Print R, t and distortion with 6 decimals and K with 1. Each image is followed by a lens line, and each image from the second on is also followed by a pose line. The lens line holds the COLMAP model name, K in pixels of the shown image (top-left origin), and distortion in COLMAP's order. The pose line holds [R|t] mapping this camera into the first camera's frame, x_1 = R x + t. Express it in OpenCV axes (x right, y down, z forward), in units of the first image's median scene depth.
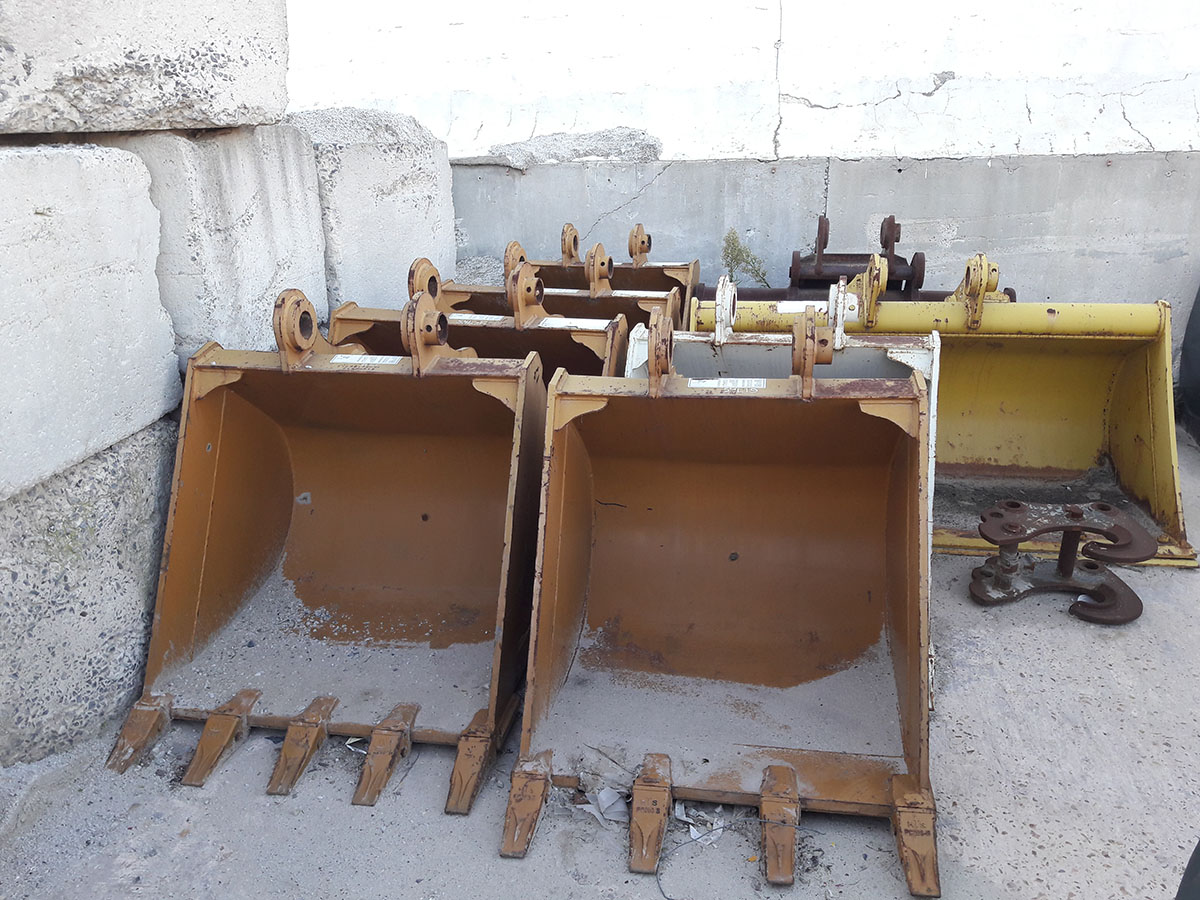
lens RADIAL K [[961.4, 0, 600.0], [0, 961.4, 450.0], [0, 0, 1]] dist [0.083821, -0.138673]
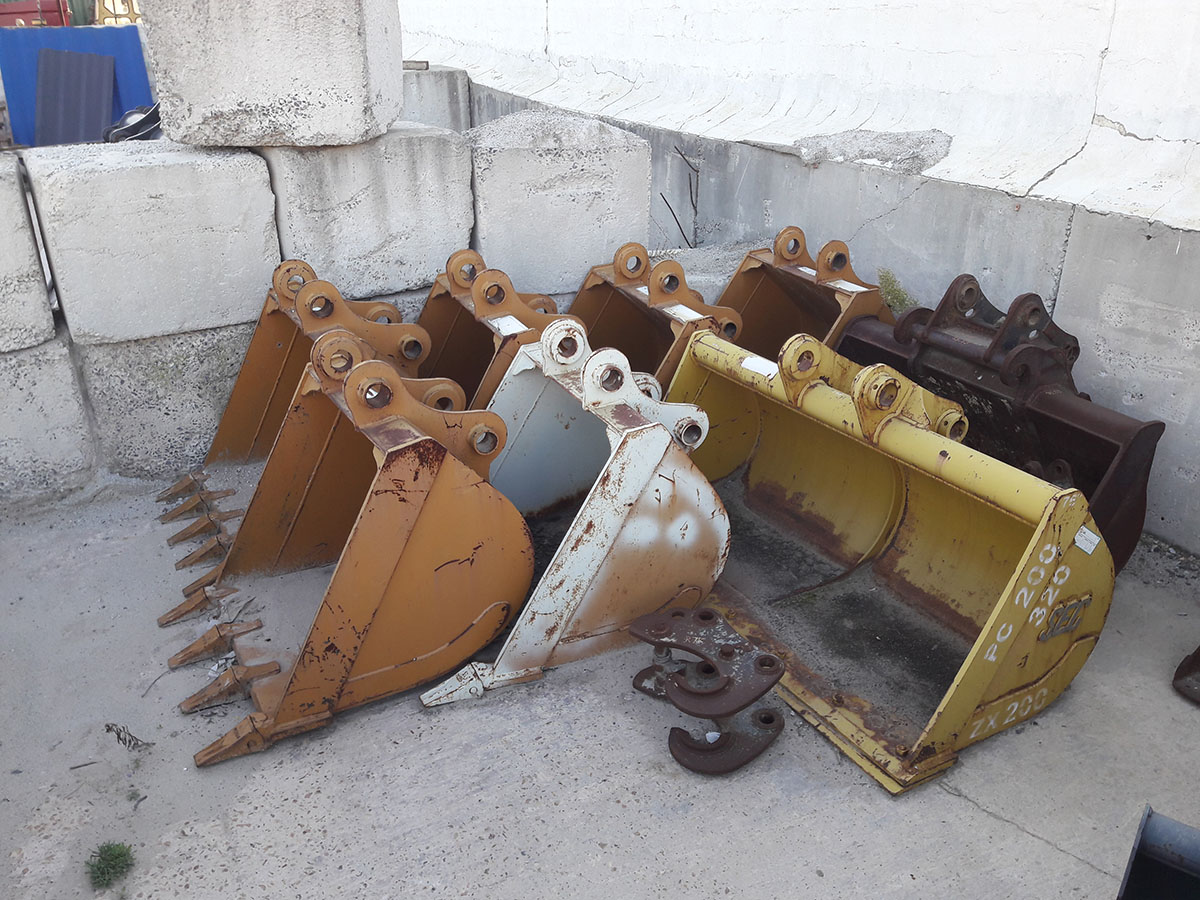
lens RADIAL K [[956.1, 0, 600.0], [0, 956.1, 450.0], [0, 0, 1]] dist [0.183684, -0.414084]
pose [[0.647519, 0.337960, -0.683010, 1.074403], [-0.260123, 0.940471, 0.218749, -0.321383], [0.716279, 0.036022, 0.696883, 0.257999]]
